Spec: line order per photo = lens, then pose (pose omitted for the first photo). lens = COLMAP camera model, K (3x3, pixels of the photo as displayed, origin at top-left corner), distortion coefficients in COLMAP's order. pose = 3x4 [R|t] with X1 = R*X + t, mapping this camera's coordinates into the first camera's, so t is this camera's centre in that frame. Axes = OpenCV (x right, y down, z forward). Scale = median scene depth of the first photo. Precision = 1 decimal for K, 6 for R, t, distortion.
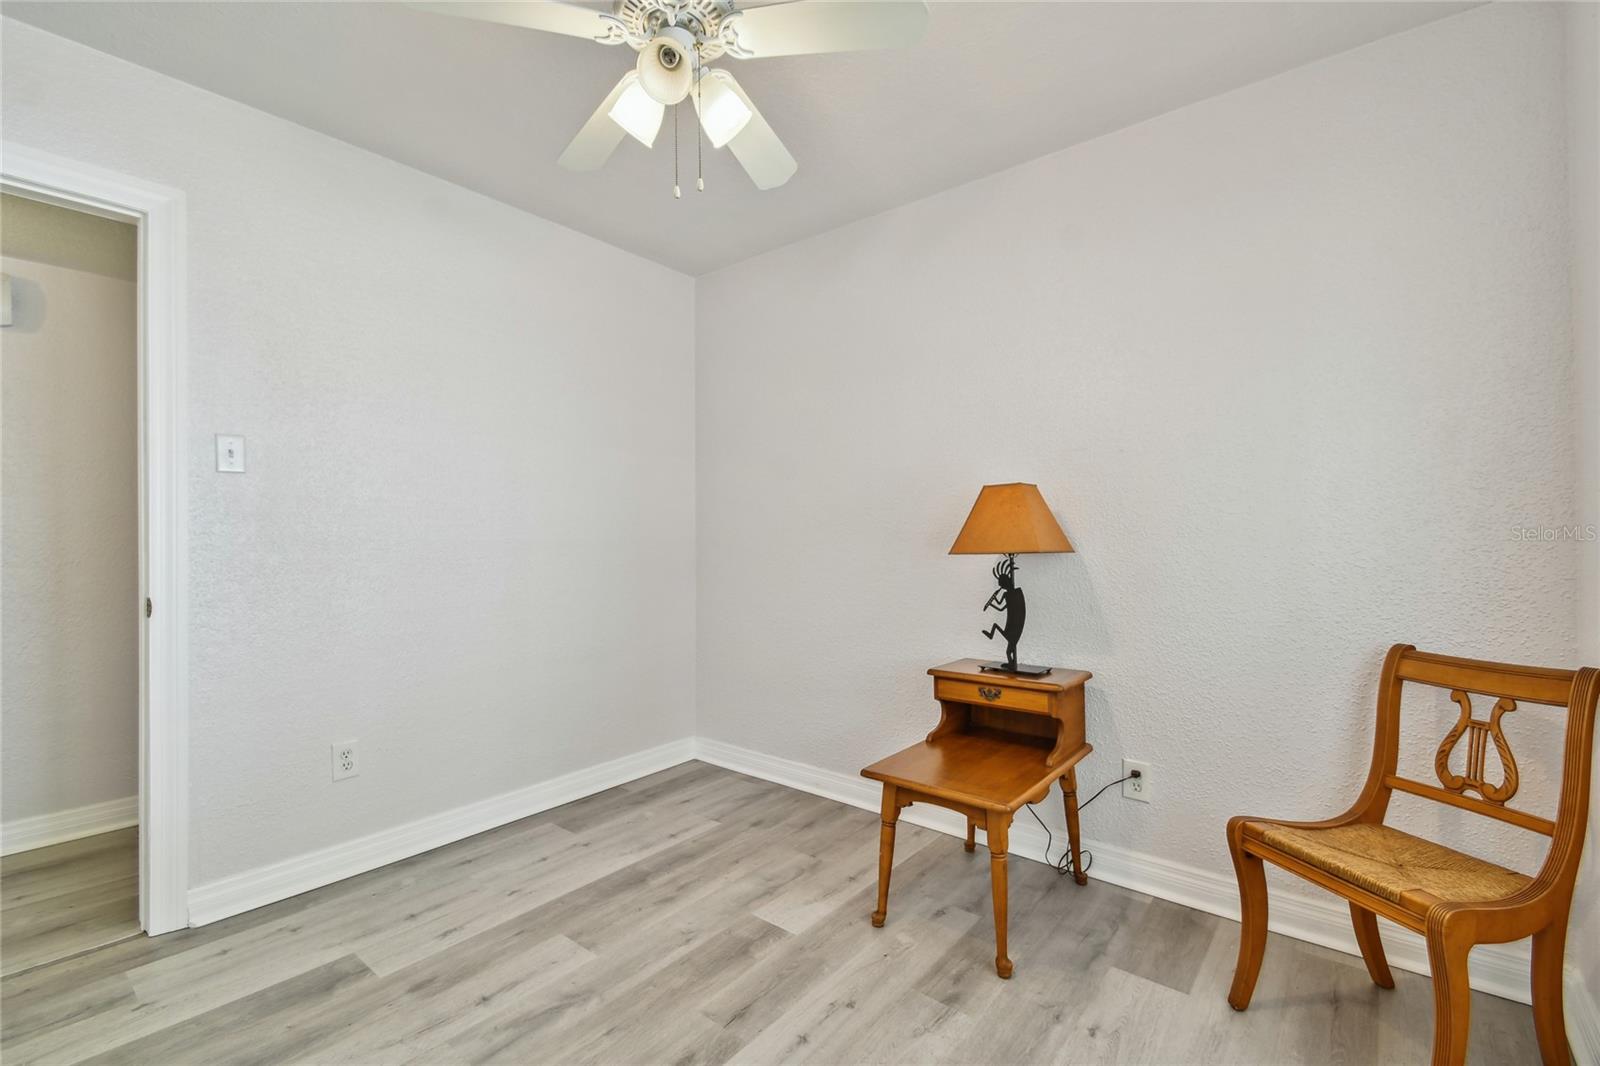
lens RADIAL K [[719.5, 0, 804.1], [0, 719.5, 534.2], [0, 0, 1]] dist [0.027218, -0.005104]
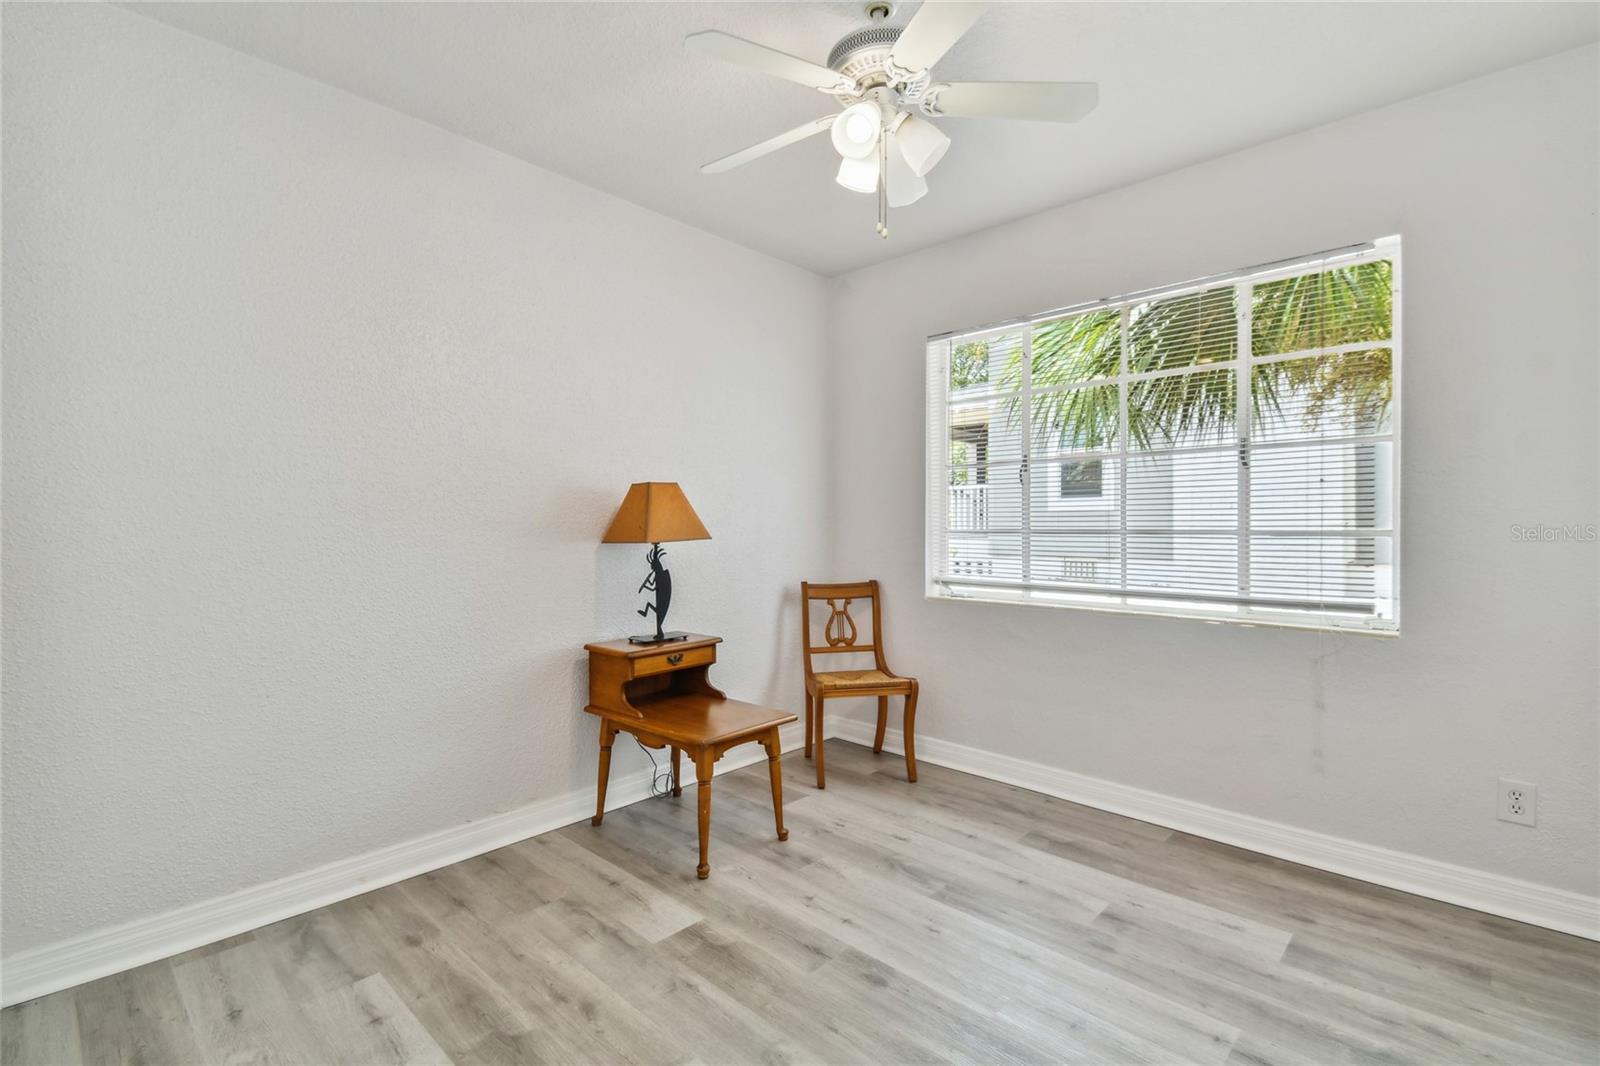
lens RADIAL K [[719.5, 0, 808.5], [0, 719.5, 529.8], [0, 0, 1]] dist [0.027218, -0.005104]
pose [[0.057926, 0.001310, 0.998320, -0.948774], [0.001647, 0.999998, -0.001407, 0.010869], [-0.998320, 0.001726, 0.057924, 0.743365]]
